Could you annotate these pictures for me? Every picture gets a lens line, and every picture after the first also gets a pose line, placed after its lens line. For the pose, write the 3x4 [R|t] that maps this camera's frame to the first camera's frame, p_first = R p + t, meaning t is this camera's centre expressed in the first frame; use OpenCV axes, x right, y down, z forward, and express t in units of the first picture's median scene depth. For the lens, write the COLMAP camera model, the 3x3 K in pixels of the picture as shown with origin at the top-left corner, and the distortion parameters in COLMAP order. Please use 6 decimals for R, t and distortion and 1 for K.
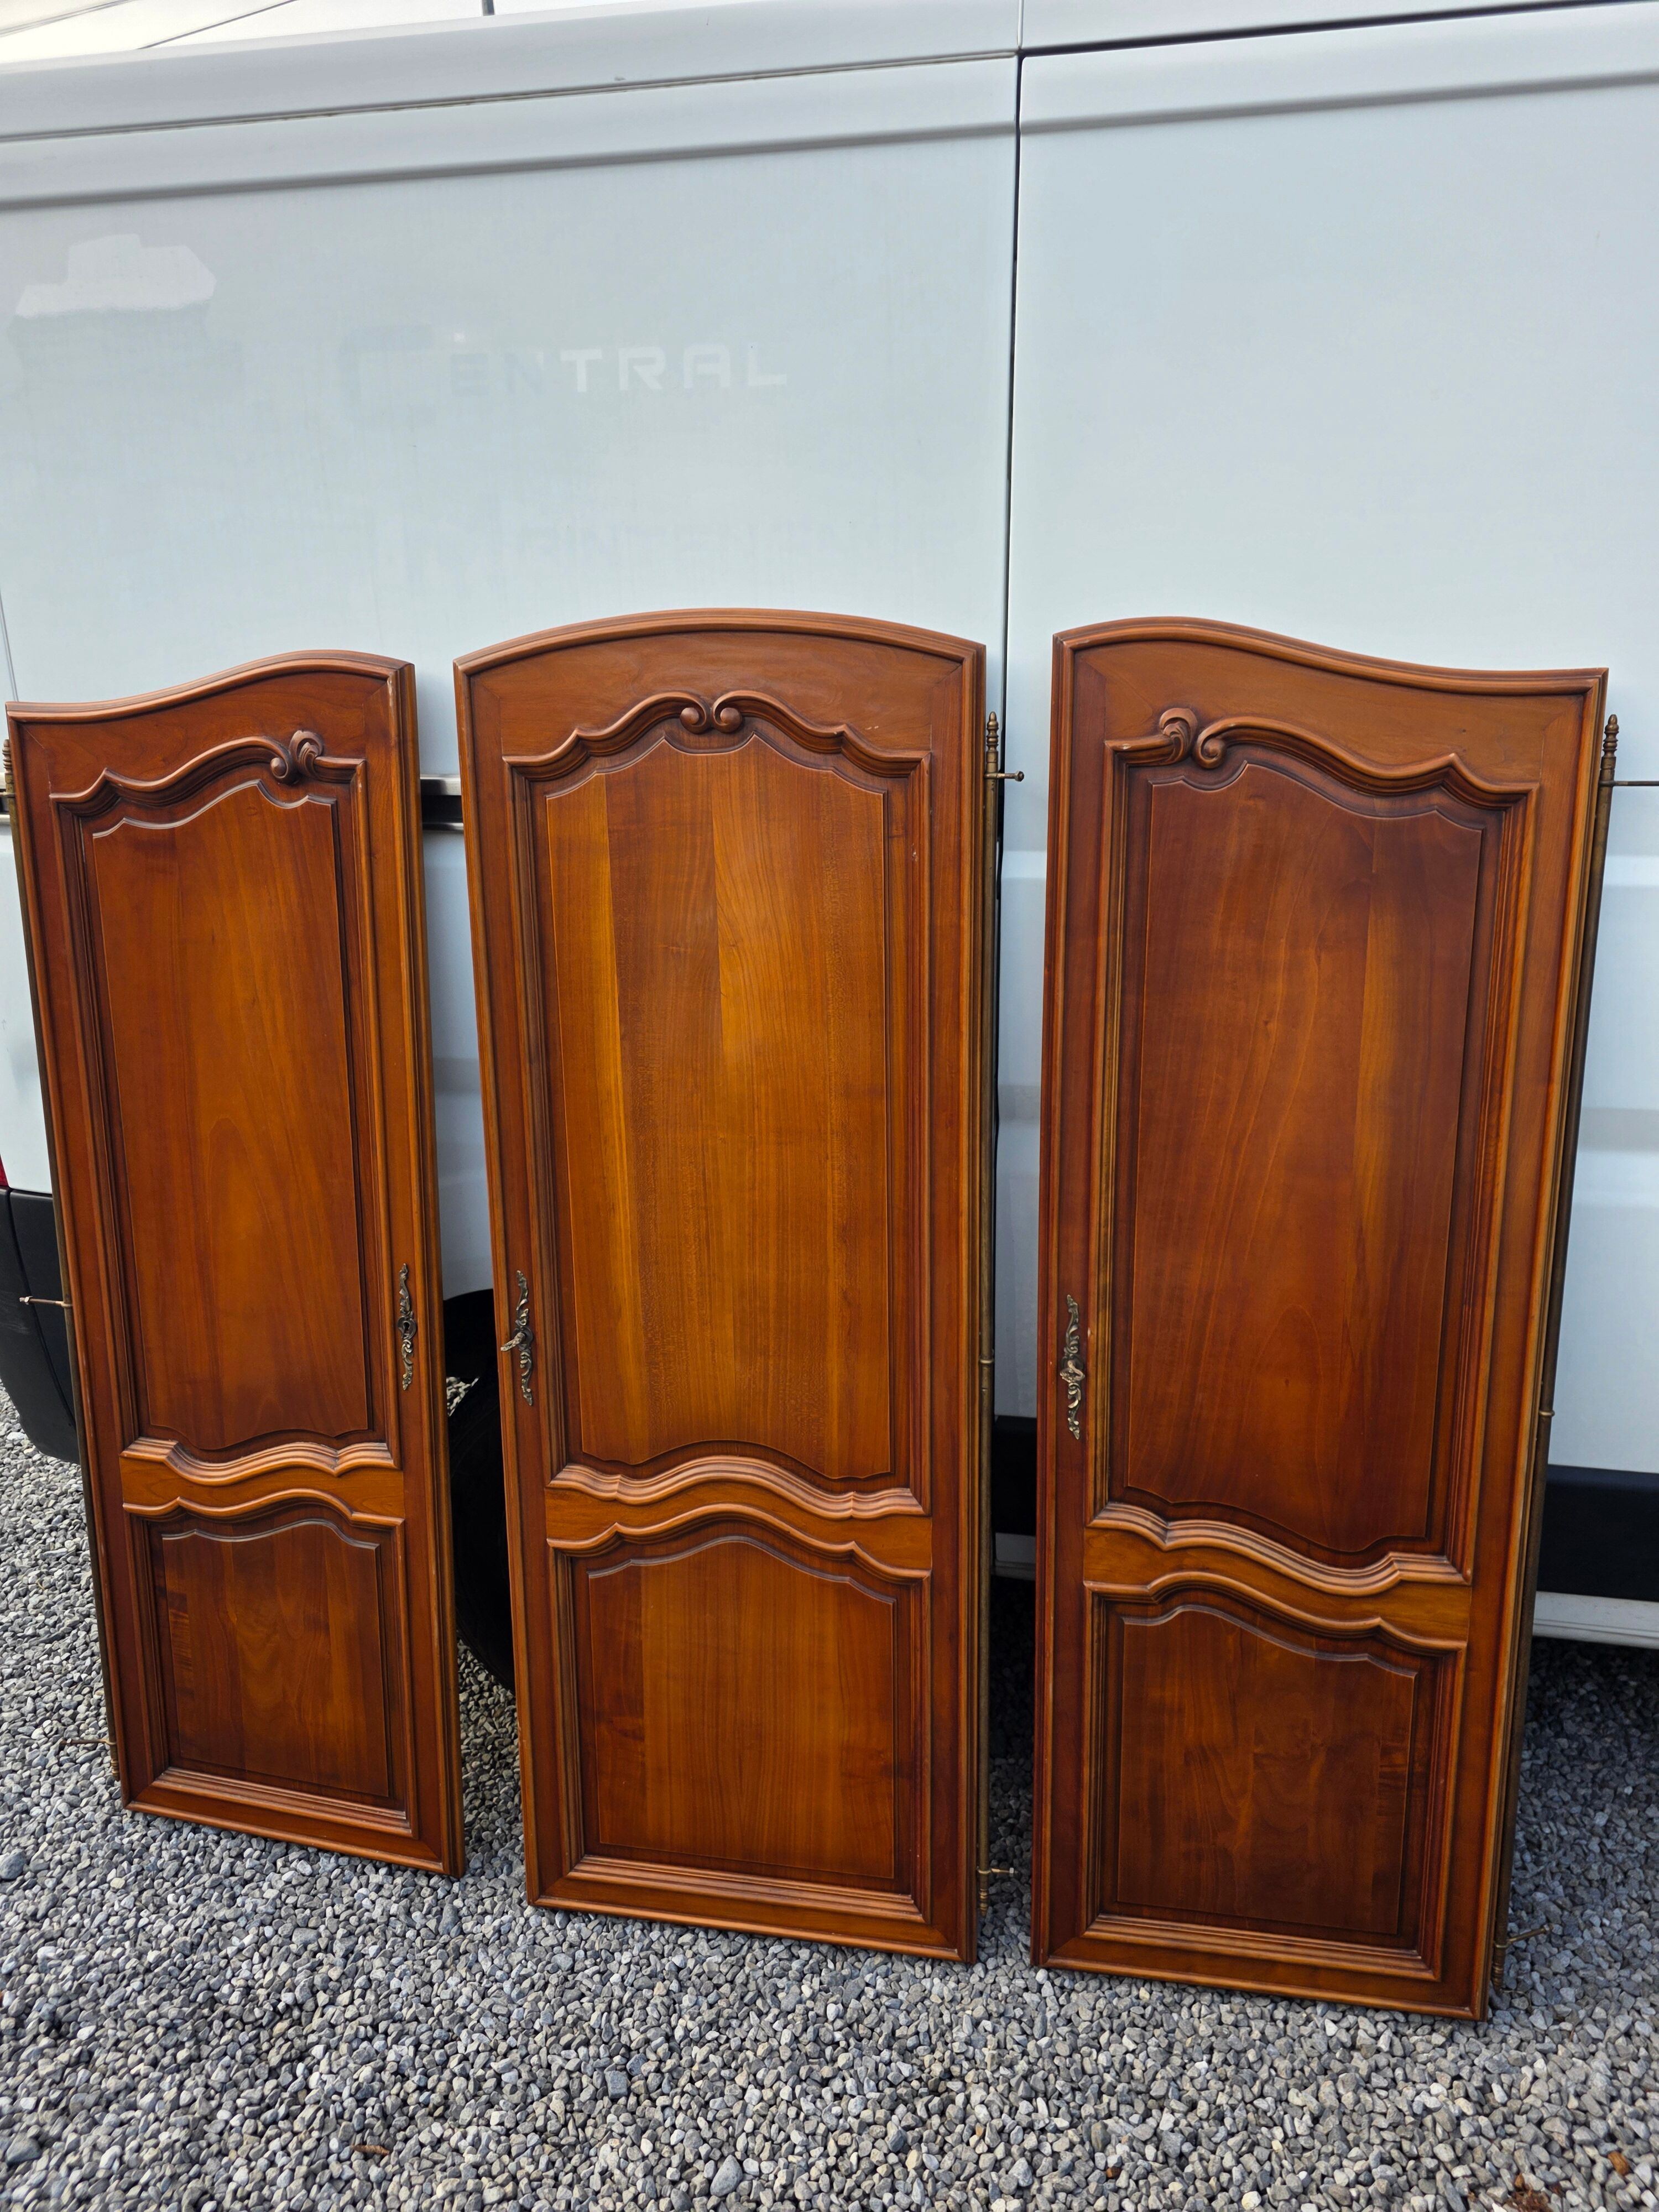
lens RADIAL K [[1516.5, 0, 848.7], [0, 1516.5, 1118.1], [0, 0, 1]] dist [0.037960, -0.025967]
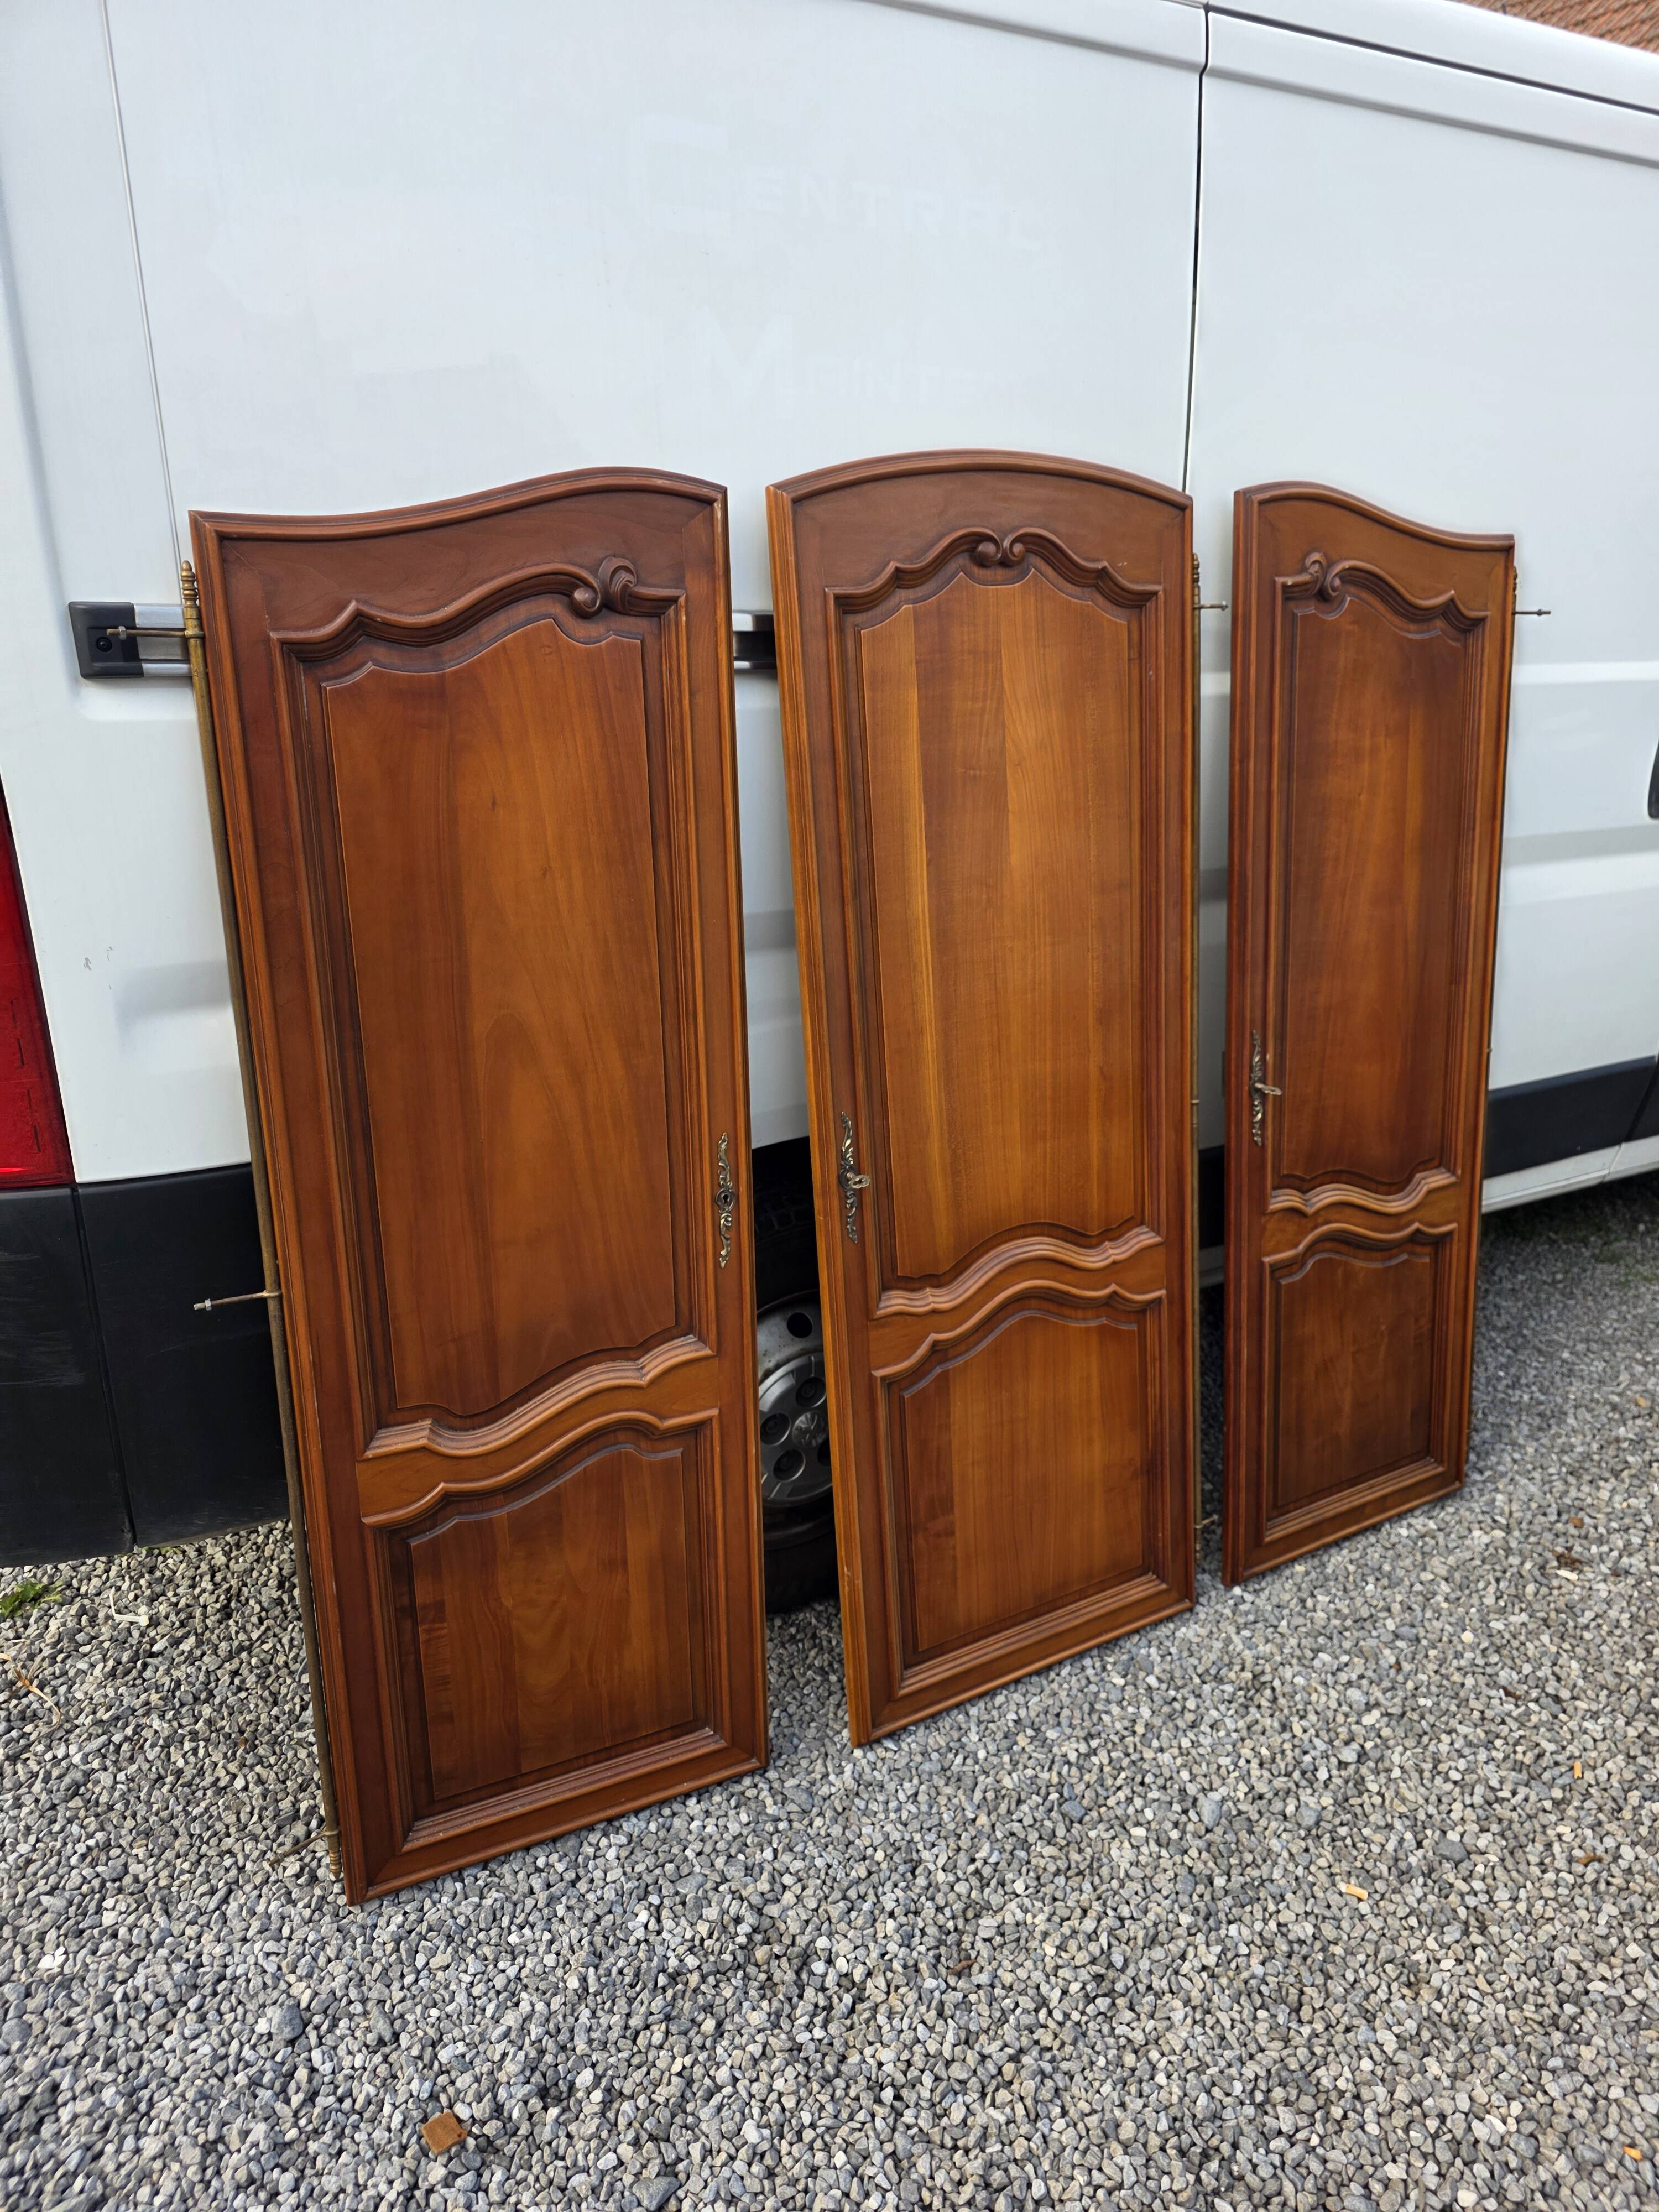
lens RADIAL K [[1511.8, 0, 867.1], [0, 1511.8, 1099.4], [0, 0, 1]] dist [0.041260, -0.030717]
pose [[0.760620, -0.185861, 0.622023, -0.839869], [0.175616, 0.981326, 0.078474, 0.017291], [-0.624992, 0.049548, 0.779057, 0.213243]]
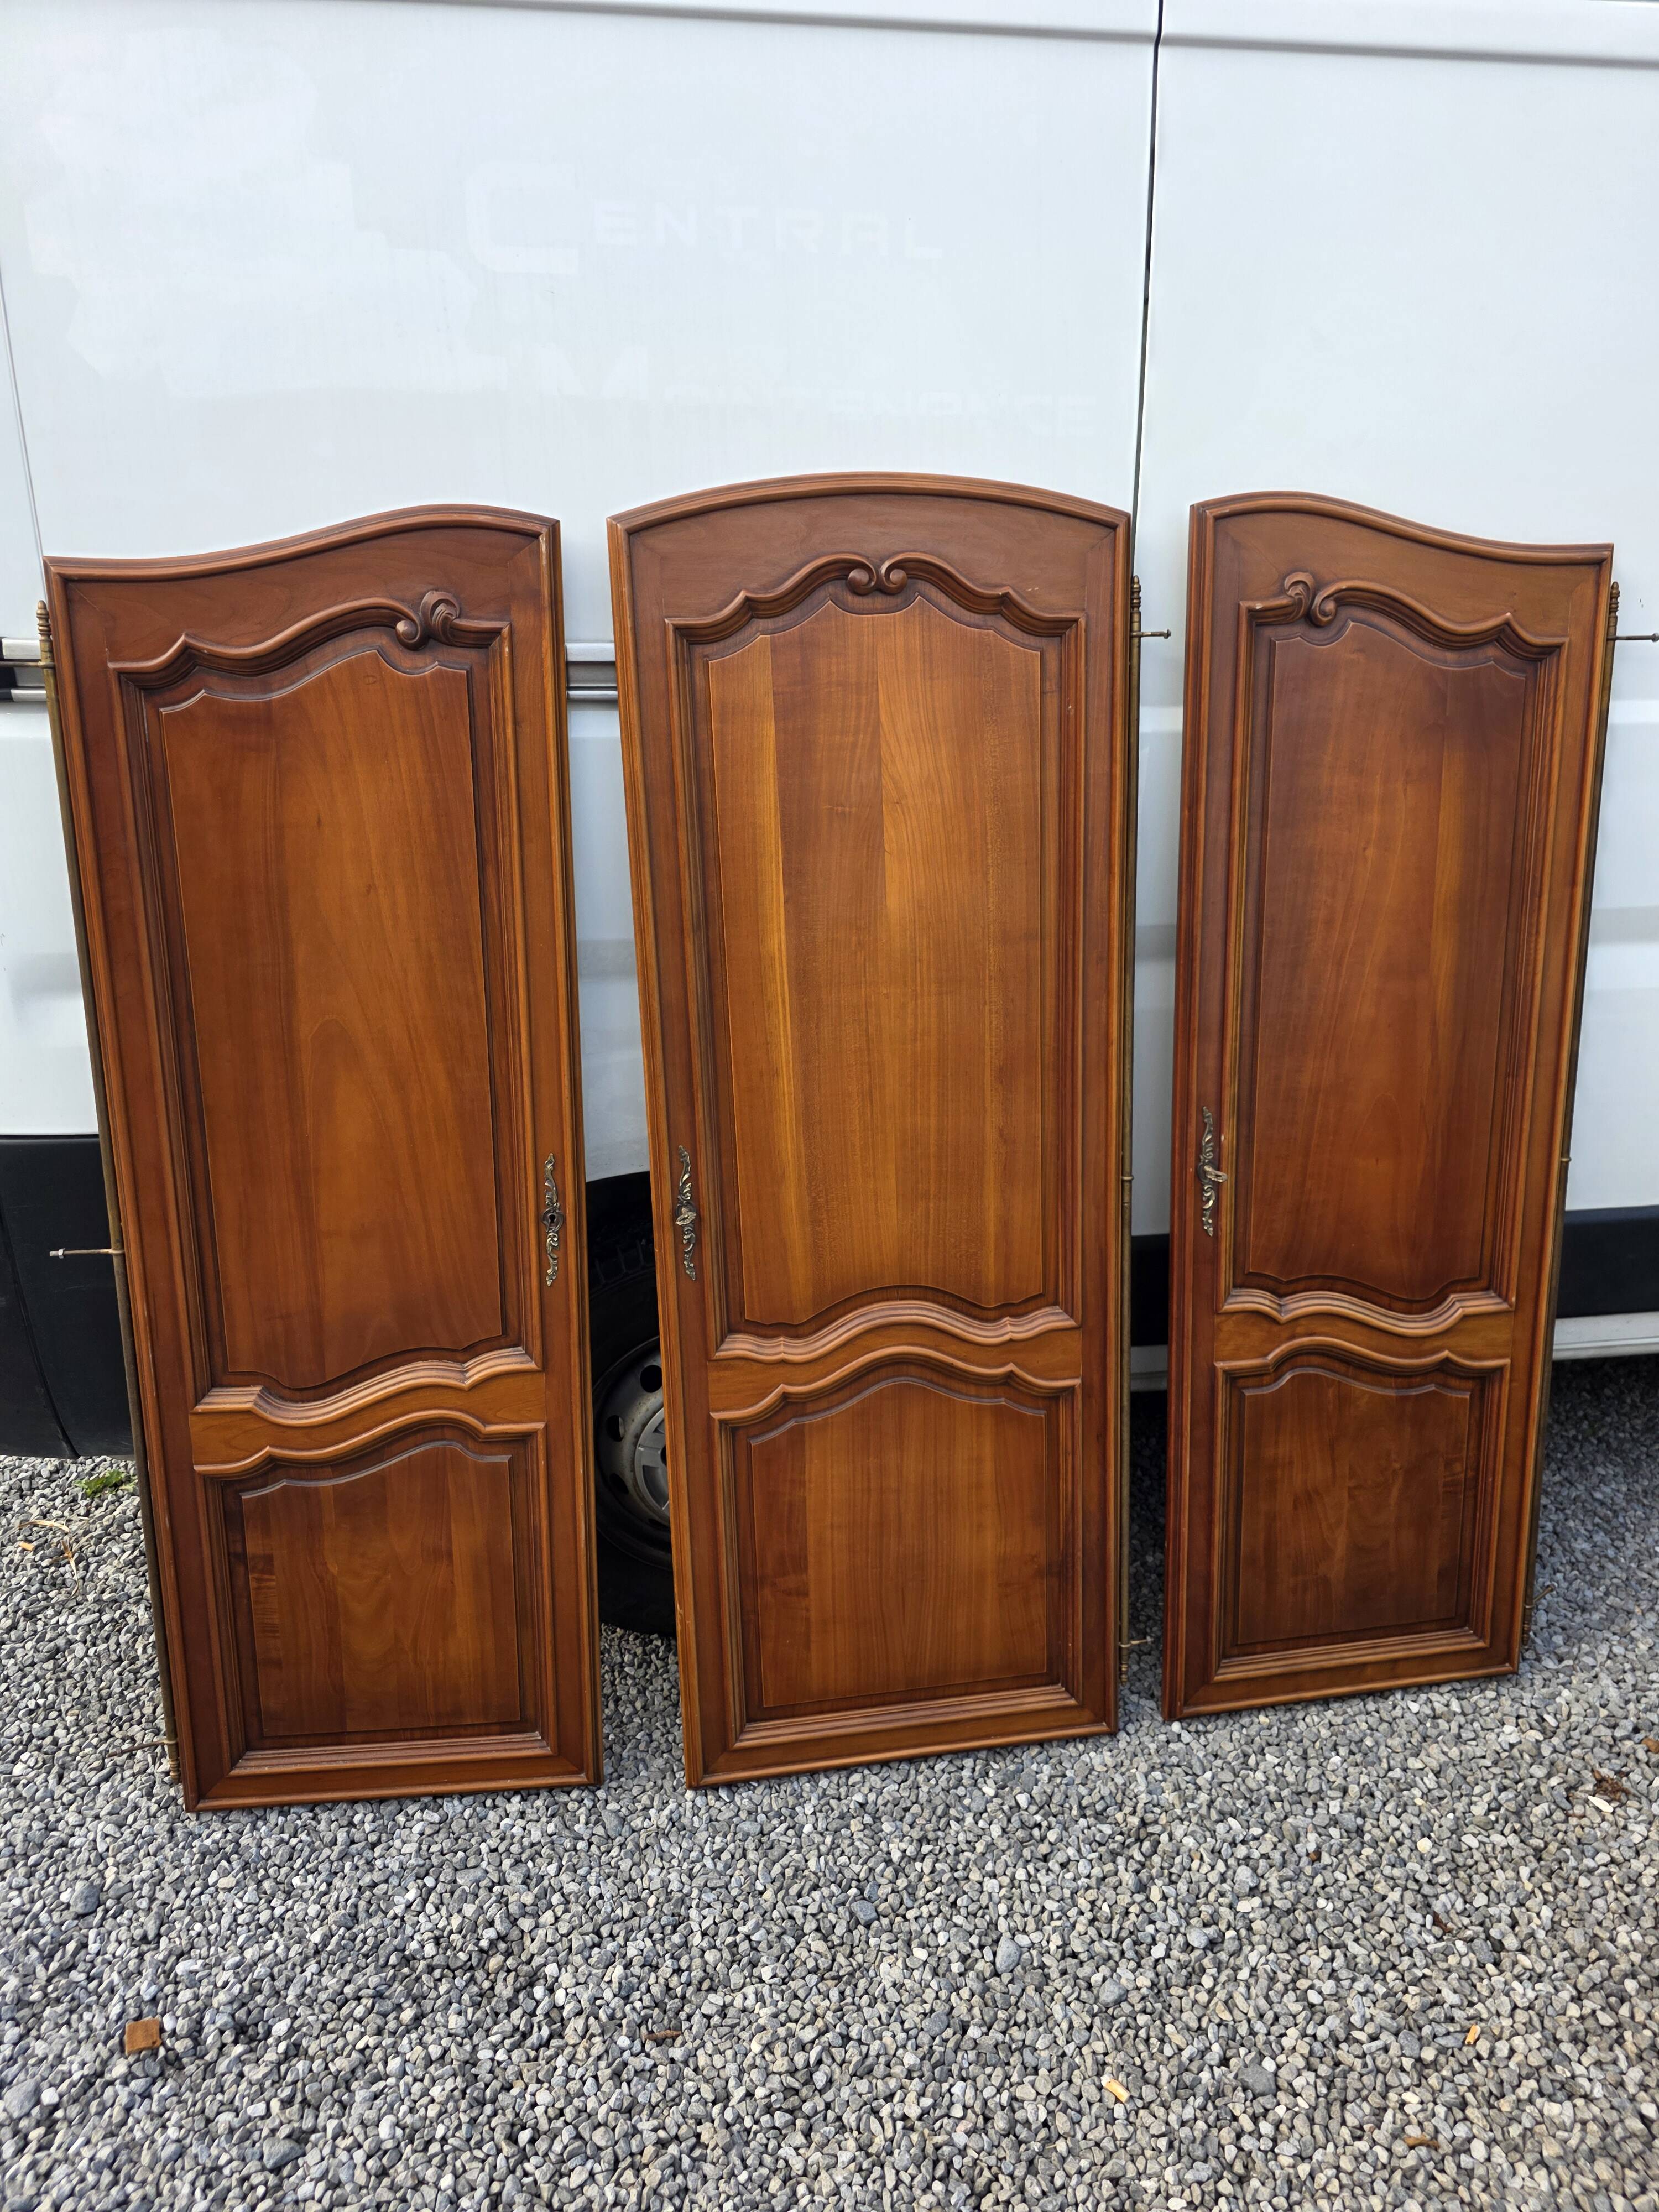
lens RADIAL K [[1511.6, 0, 838.3], [0, 1511.6, 1103.0], [0, 0, 1]] dist [0.040404, -0.027554]
pose [[0.939309, -0.094616, 0.329768, -0.450934], [0.089991, 0.995512, 0.029299, 0.053867], [-0.331060, 0.002155, 0.943607, 0.032510]]
